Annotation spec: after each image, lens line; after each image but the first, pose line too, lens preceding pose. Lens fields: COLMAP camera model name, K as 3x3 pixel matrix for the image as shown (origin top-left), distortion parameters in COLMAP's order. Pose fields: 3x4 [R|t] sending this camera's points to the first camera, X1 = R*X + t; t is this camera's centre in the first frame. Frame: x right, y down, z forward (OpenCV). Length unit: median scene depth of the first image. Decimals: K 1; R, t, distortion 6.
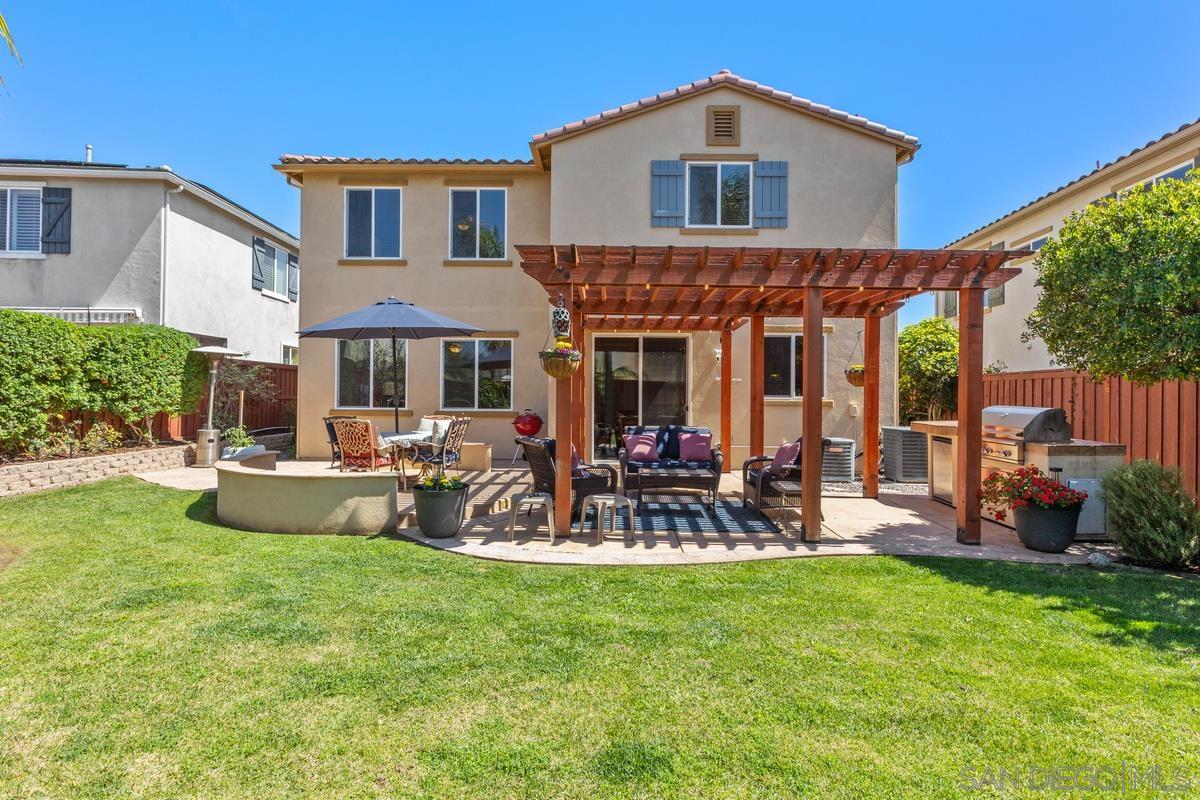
lens RADIAL K [[586.5, 0, 601.2], [0, 586.5, 391.4], [0, 0, 1]] dist [0.001106, -0.000238]
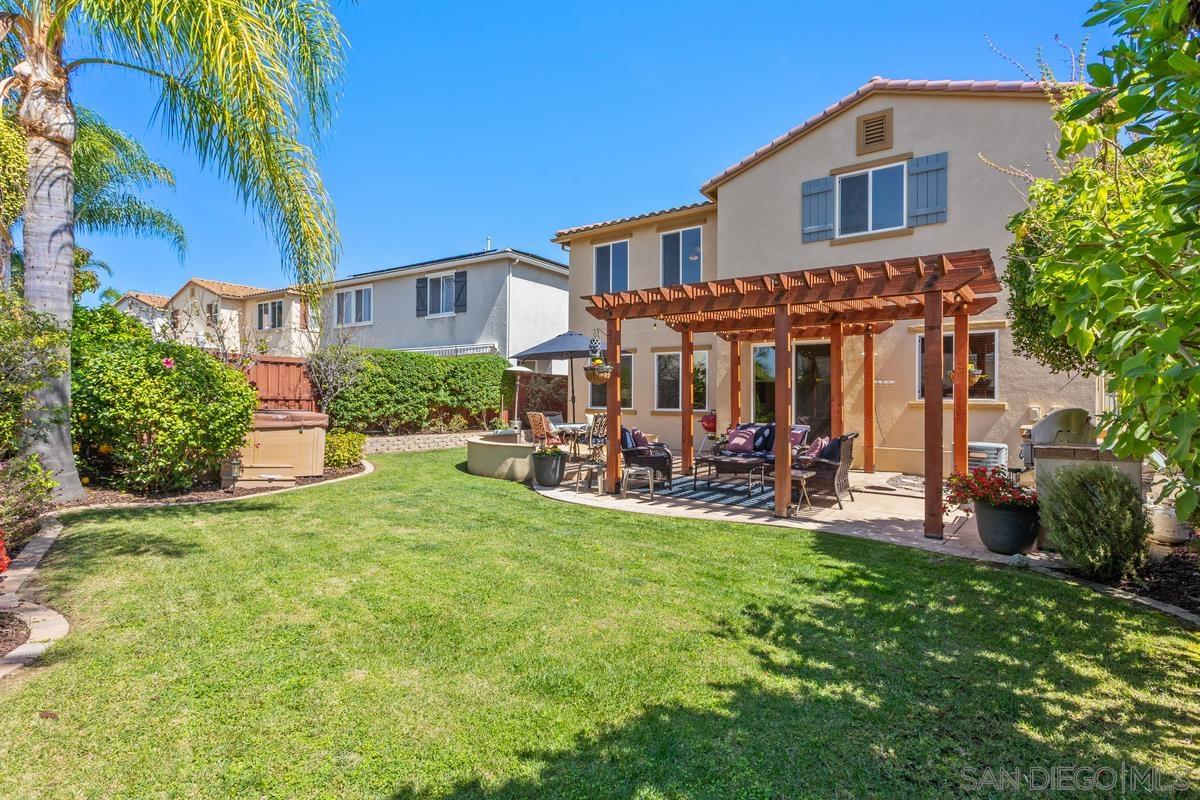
lens RADIAL K [[586.5, 0, 601.1], [0, 586.5, 403.4], [0, 0, 1]] dist [0.001106, -0.000238]
pose [[0.804861, 0.003765, -0.593452, 0.433045], [0.002039, 0.999956, 0.009108, 0.006395], [0.593460, -0.008541, 0.804818, -0.102594]]
